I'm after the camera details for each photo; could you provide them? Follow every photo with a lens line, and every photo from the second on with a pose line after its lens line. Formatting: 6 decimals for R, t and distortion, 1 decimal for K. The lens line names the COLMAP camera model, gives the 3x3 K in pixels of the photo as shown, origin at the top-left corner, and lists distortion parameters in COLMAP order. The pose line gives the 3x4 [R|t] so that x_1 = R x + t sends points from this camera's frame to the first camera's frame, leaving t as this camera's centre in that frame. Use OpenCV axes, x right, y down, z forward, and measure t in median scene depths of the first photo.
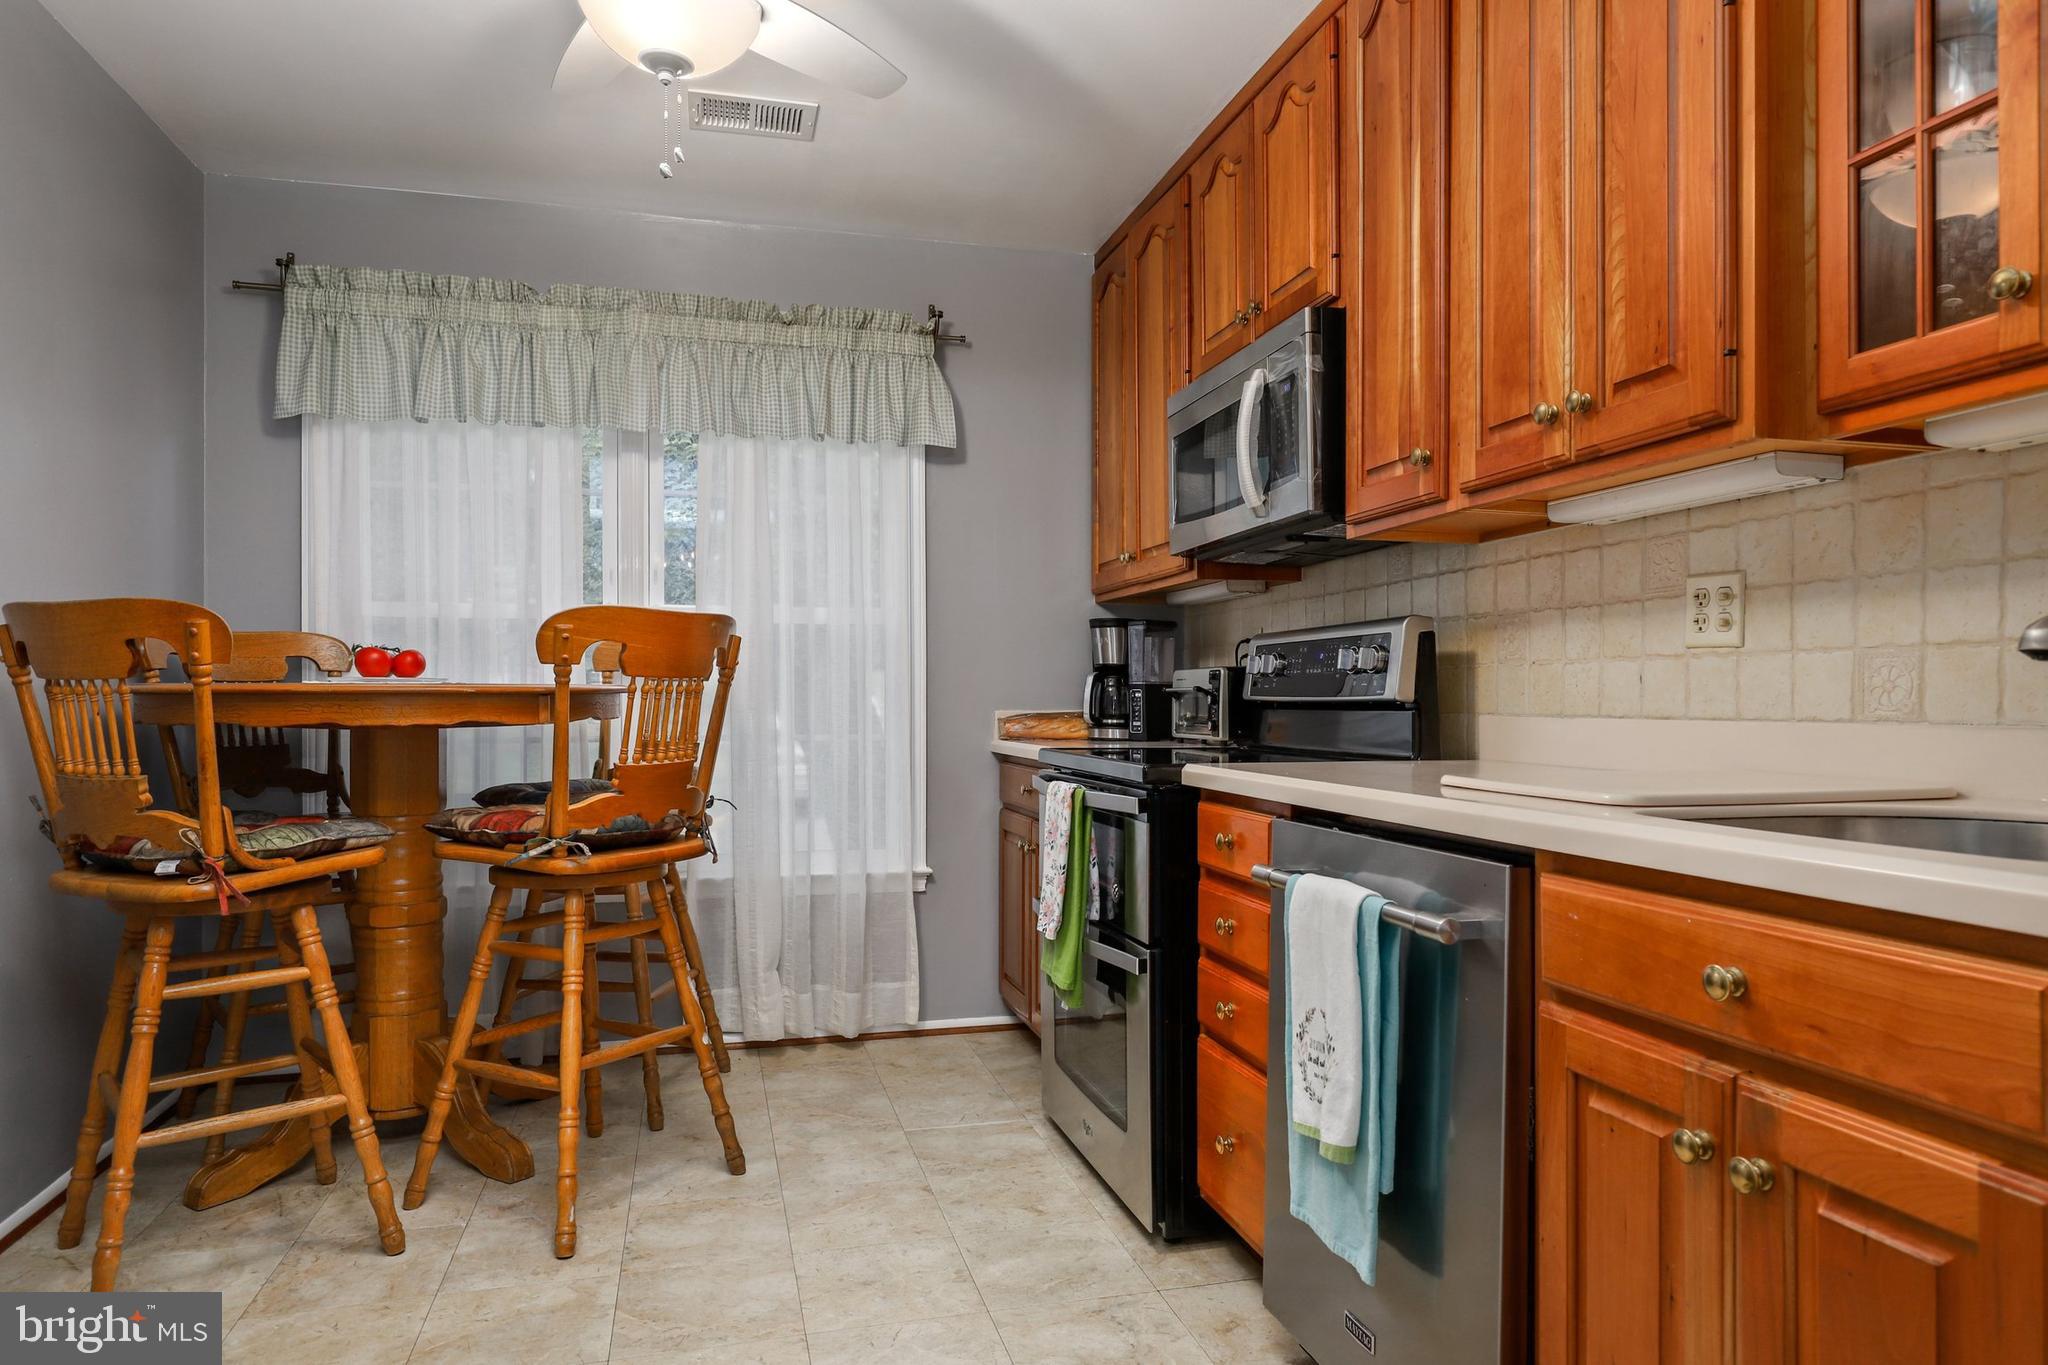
lens RADIAL K [[1266.2, 0, 1023.6], [0, 1266.2, 694.9], [0, 0, 1]] dist [-0.001502, -0.001224]
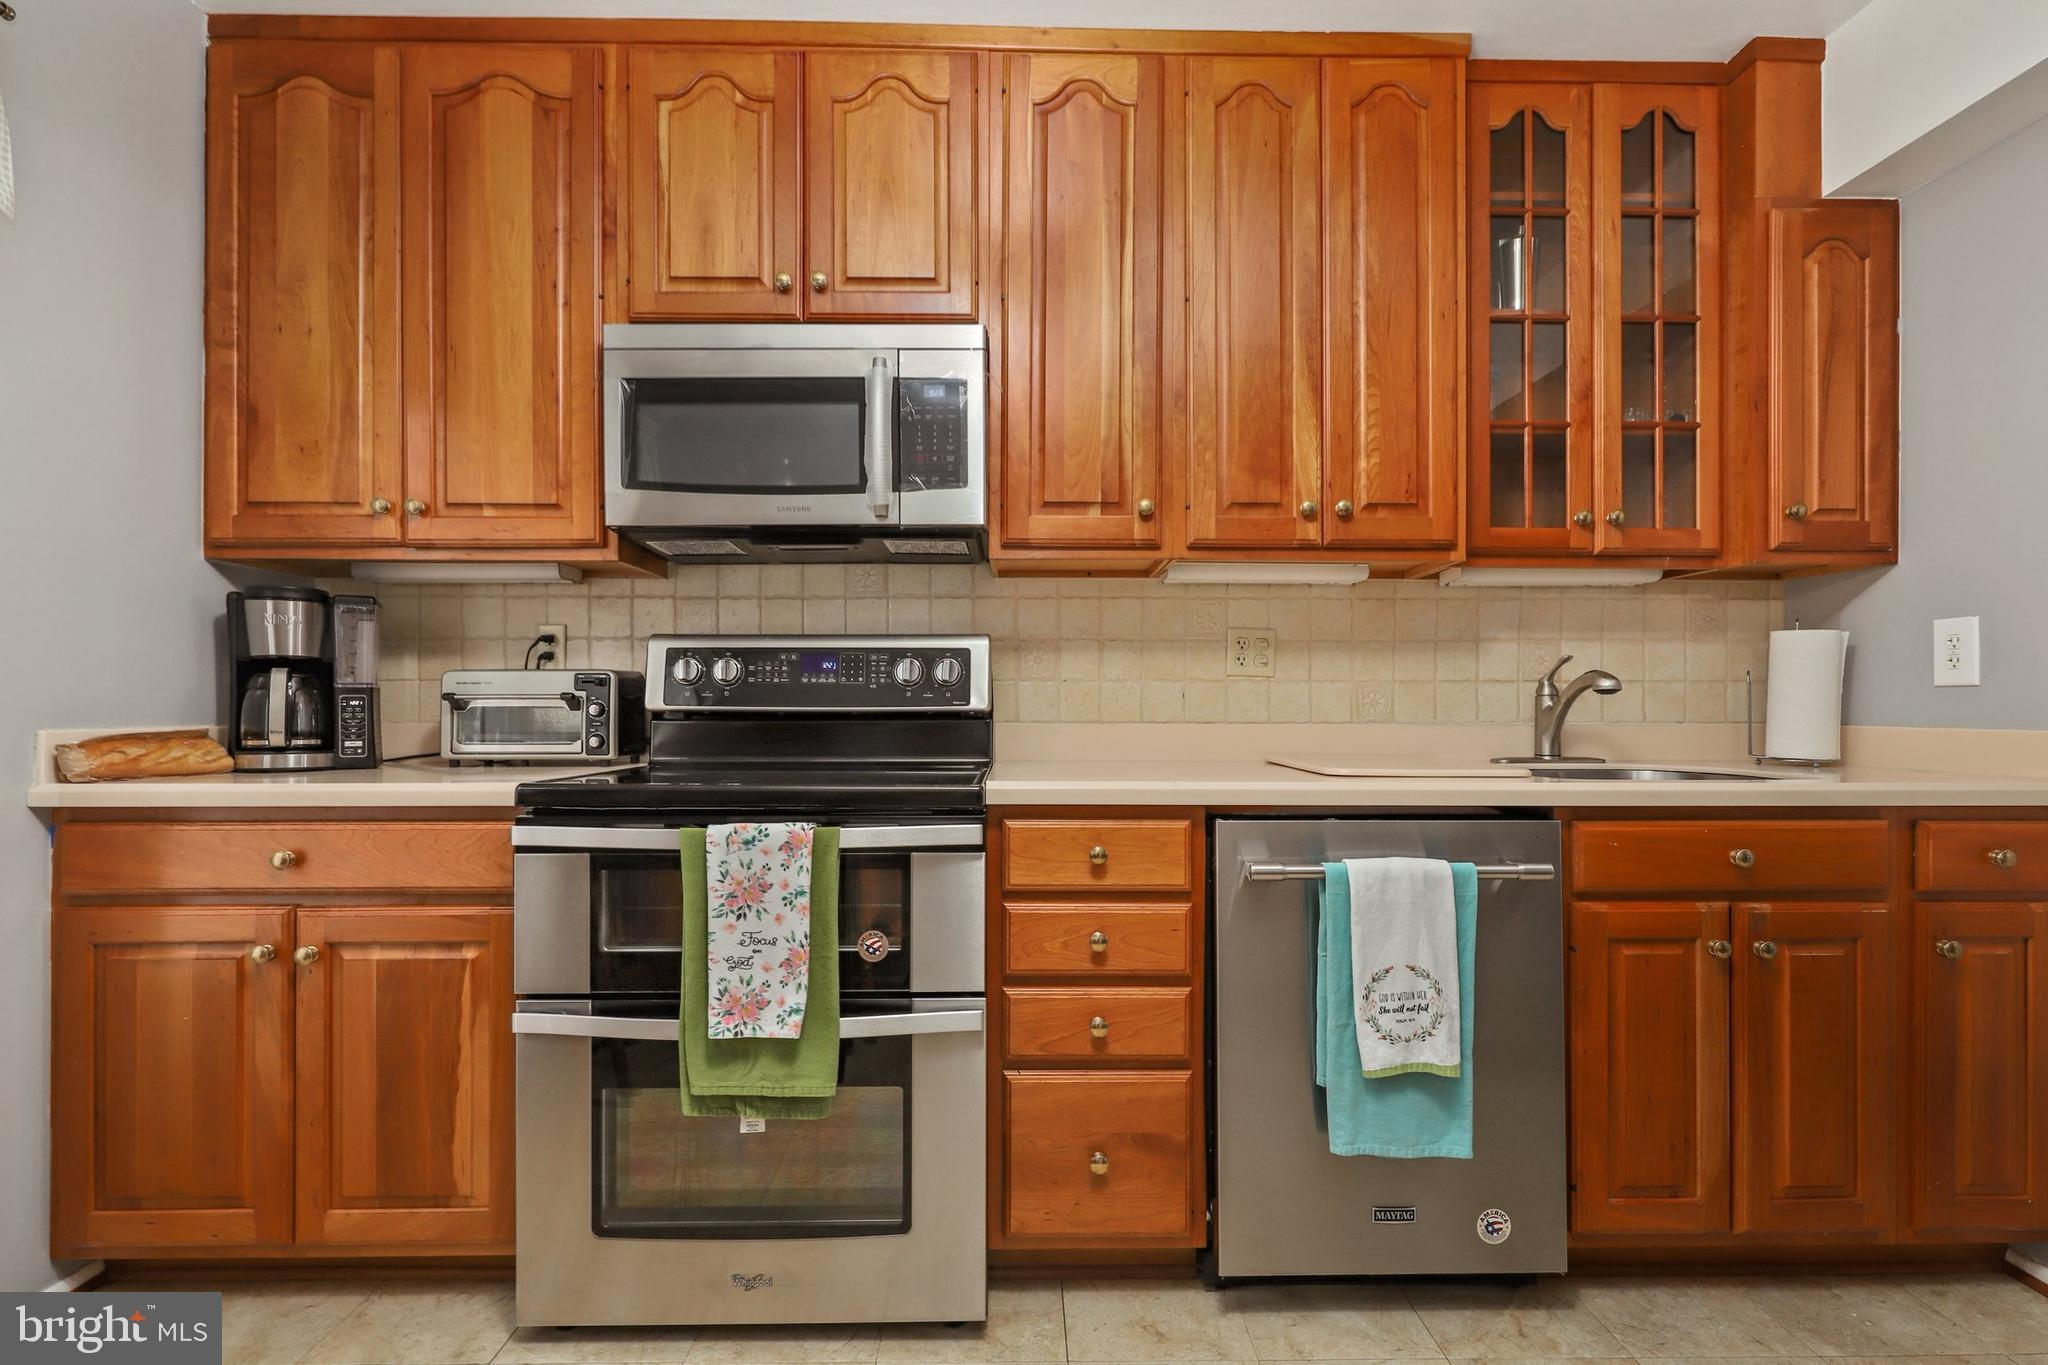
lens RADIAL K [[940.2, 0, 1037.7], [0, 940.2, 701.8], [0, 0, 1]] dist [0.002933, -0.000210]
pose [[0.233777, 0.003277, 0.972285, -0.362077], [-0.004500, 0.999987, -0.002288, -0.001527], [-0.972280, -0.003840, 0.233789, 0.558686]]
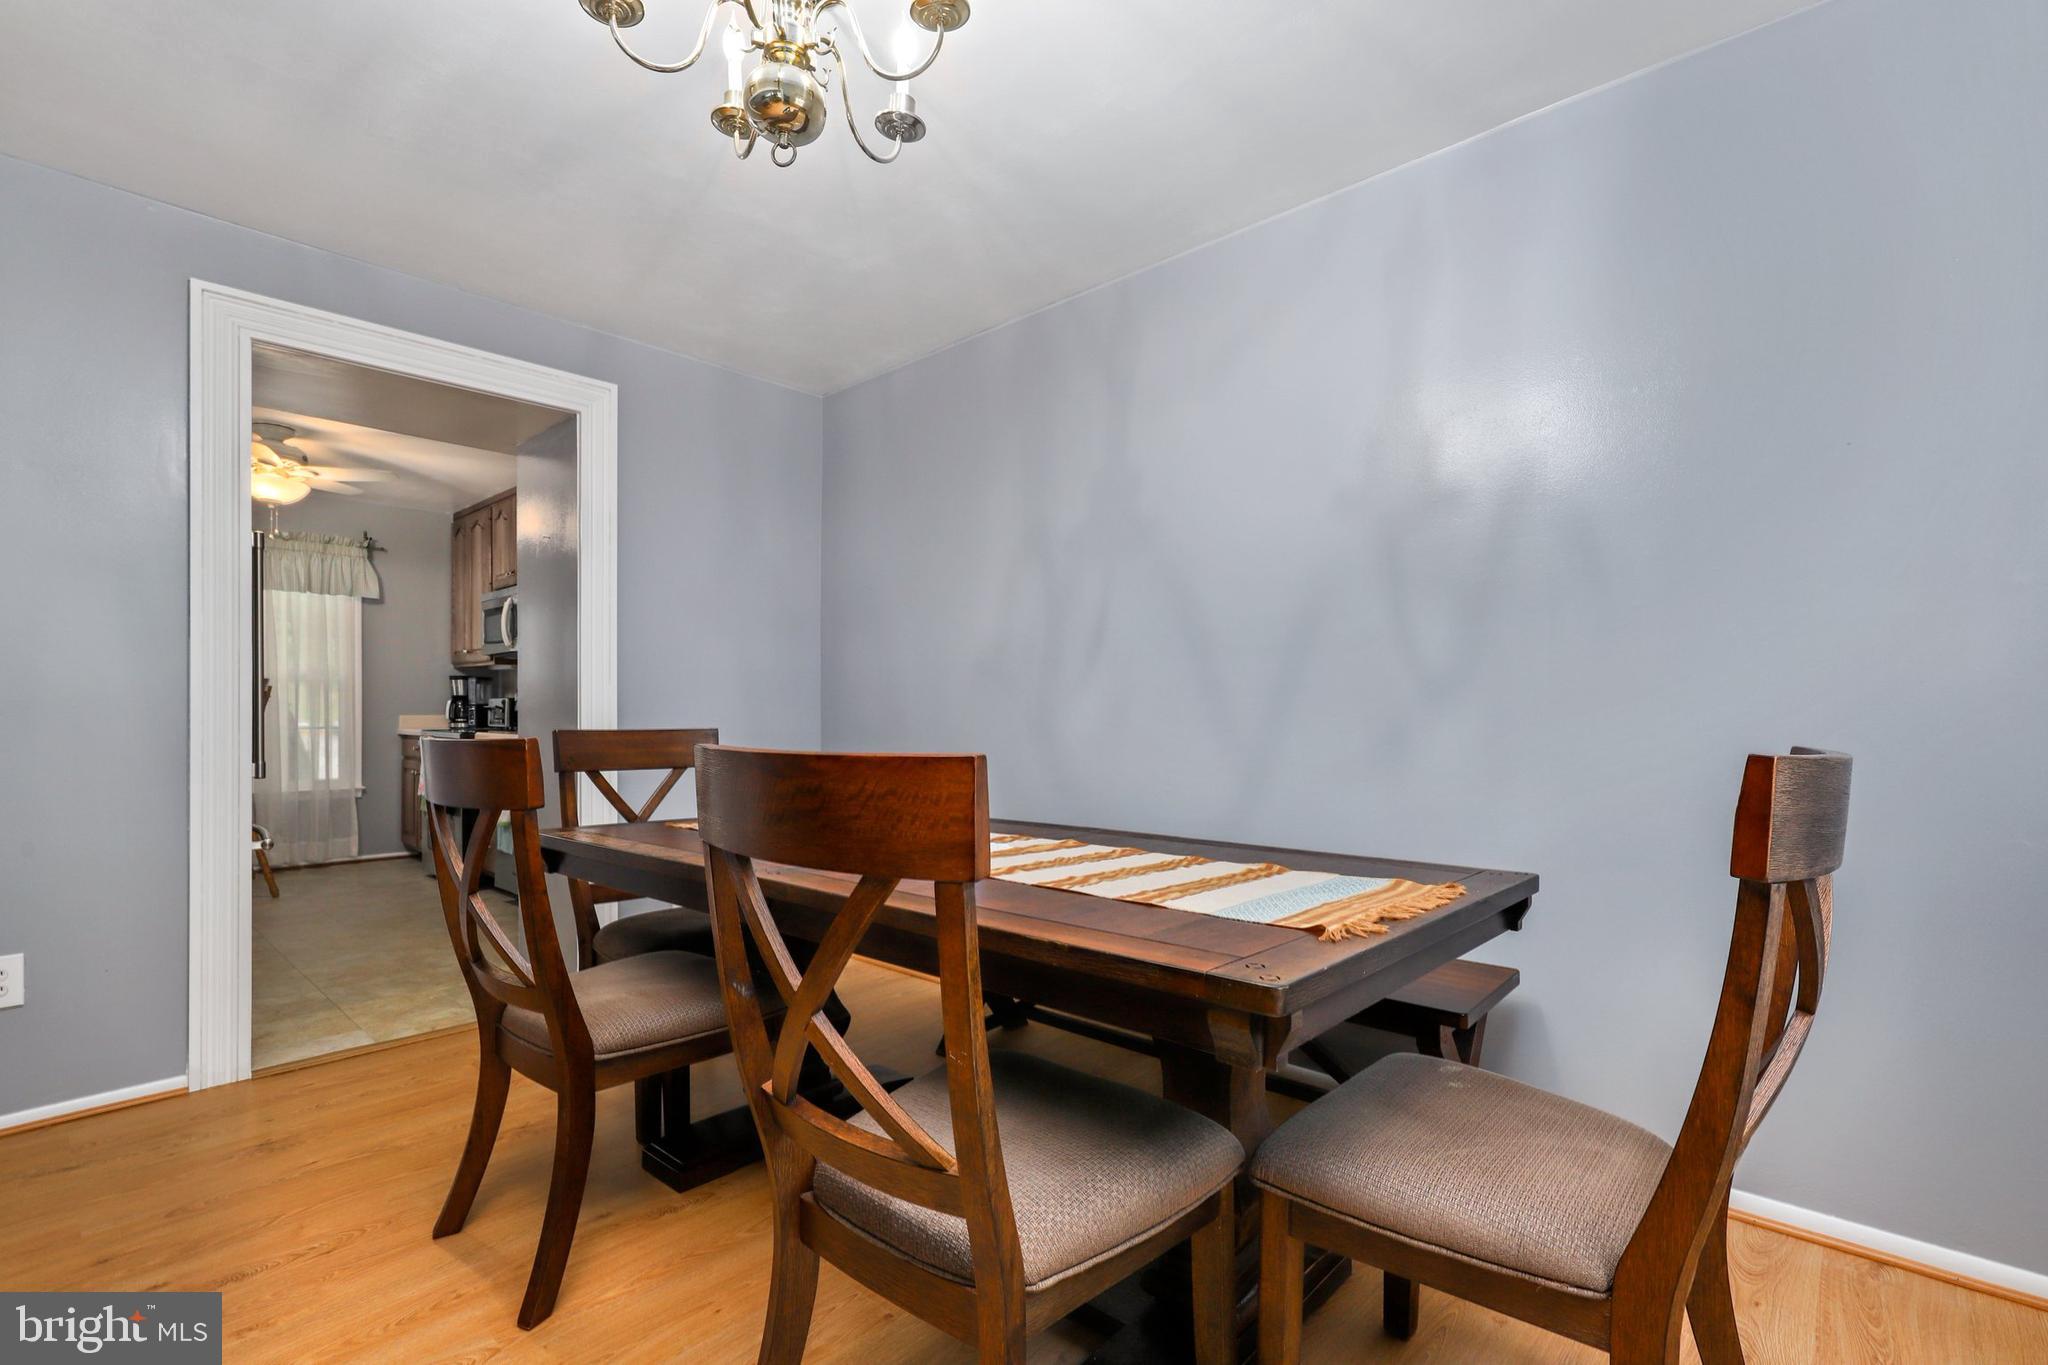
lens RADIAL K [[940.2, 0, 1032.1], [0, 940.2, 699.4], [0, 0, 1]] dist [0.002933, -0.000210]
pose [[0.843155, 0.003505, 0.537659, 0.028994], [-0.005022, 0.999986, 0.001355, -0.027759], [-0.537647, -0.003843, 0.843162, -1.163208]]
